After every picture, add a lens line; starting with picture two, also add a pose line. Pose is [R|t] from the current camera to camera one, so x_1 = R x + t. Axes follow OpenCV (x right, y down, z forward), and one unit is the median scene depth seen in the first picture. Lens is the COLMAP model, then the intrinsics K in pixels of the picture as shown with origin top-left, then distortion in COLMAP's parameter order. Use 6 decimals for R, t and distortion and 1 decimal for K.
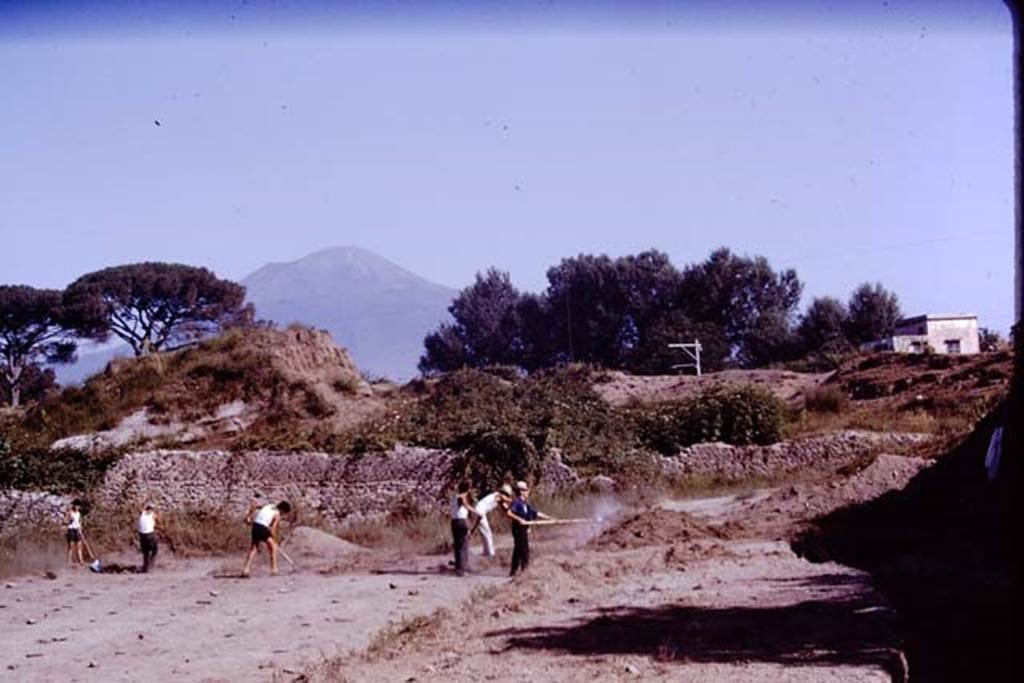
lens RADIAL K [[1592.9, 0, 540.1], [0, 1592.9, 332.9], [0, 0, 1]] dist [-0.255309, 0.000000]
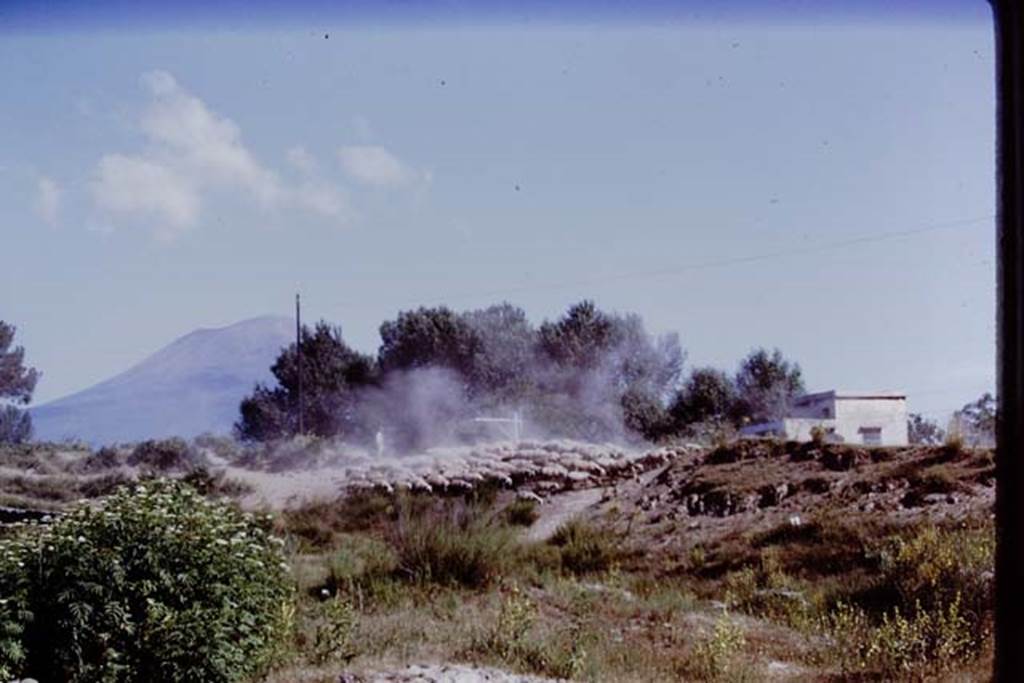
lens RADIAL K [[1592.9, 0, 509.1], [0, 1592.9, 331.0], [0, 0, 1]] dist [-0.255309, 0.000000]
pose [[0.998662, 0.046247, 0.023152, 0.106906], [-0.044987, 0.997621, -0.052243, 0.007043], [-0.025513, 0.051132, 0.998366, 0.382242]]
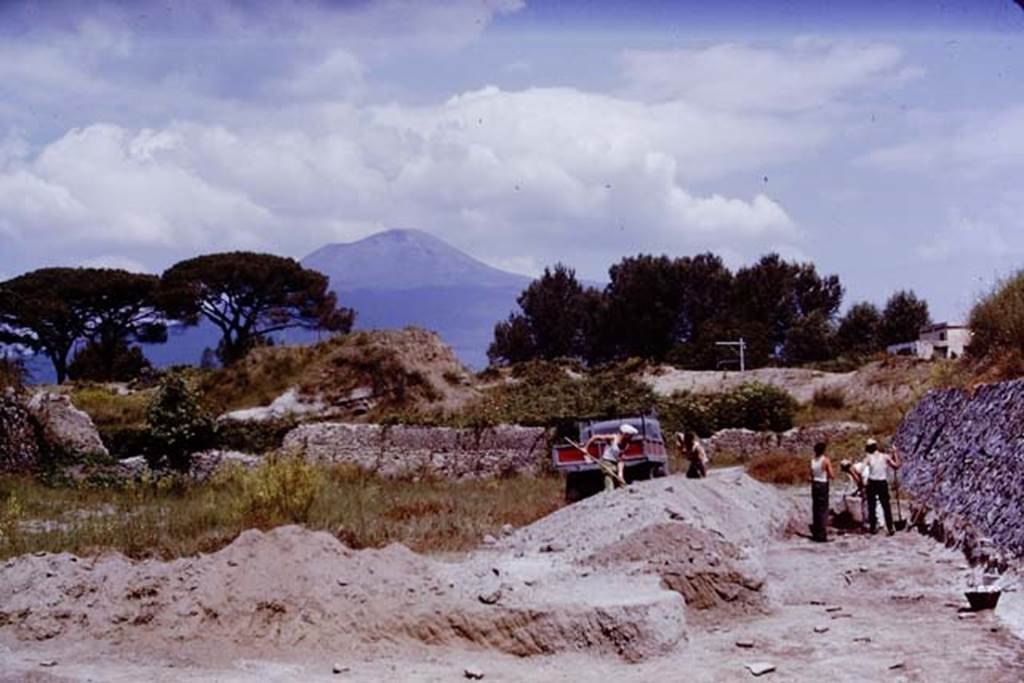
lens RADIAL K [[1592.9, 0, 575.7], [0, 1592.9, 335.1], [0, 0, 1]] dist [-0.255309, 0.000000]
pose [[0.999556, 0.026226, -0.014128, -0.003586], [-0.026088, 0.999611, 0.009889, -0.008623], [0.014382, -0.009516, 0.999851, -0.154688]]
